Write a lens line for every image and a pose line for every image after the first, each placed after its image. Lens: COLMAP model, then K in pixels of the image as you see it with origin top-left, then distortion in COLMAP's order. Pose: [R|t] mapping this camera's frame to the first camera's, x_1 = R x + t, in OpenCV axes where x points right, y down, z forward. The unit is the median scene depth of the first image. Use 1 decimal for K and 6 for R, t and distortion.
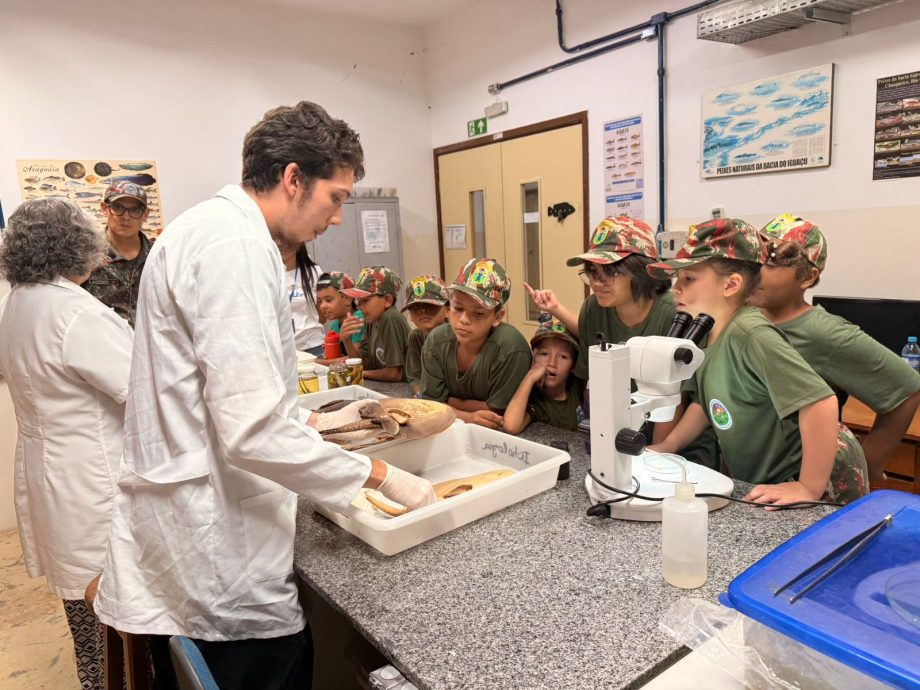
lens RADIAL K [[717.8, 0, 459.2], [0, 717.8, 363.0], [0, 0, 1]] dist [0.050170, -0.080545]
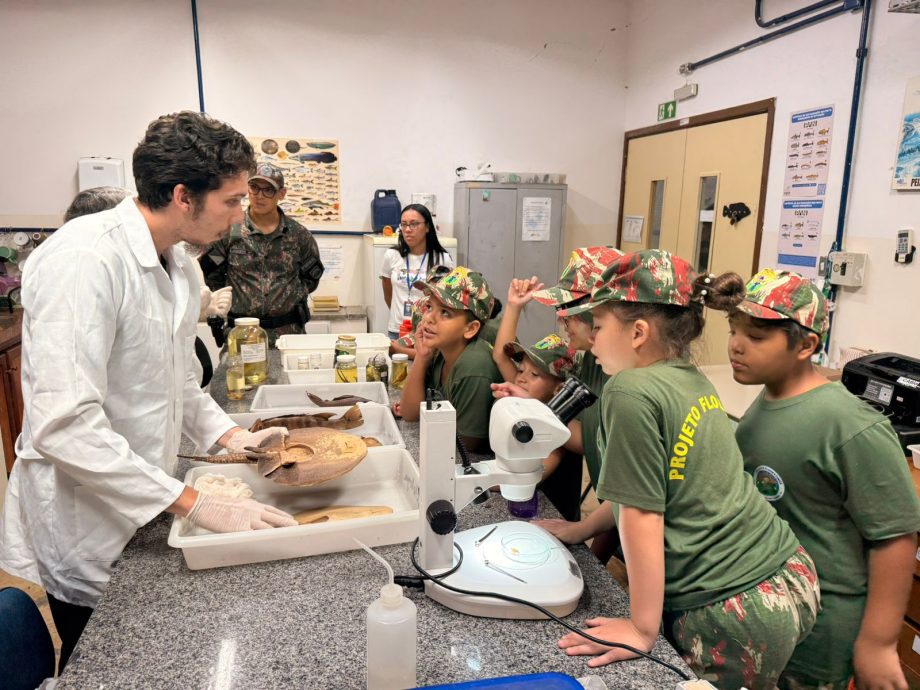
lens RADIAL K [[728.6, 0, 428.6], [0, 728.6, 345.4], [0, 0, 1]] dist [0.028951, -0.009148]
pose [[0.902201, 0.148006, -0.405126, 0.205697], [-0.139135, 0.988936, 0.051443, -0.053153], [0.408257, 0.009955, 0.912813, 0.059203]]
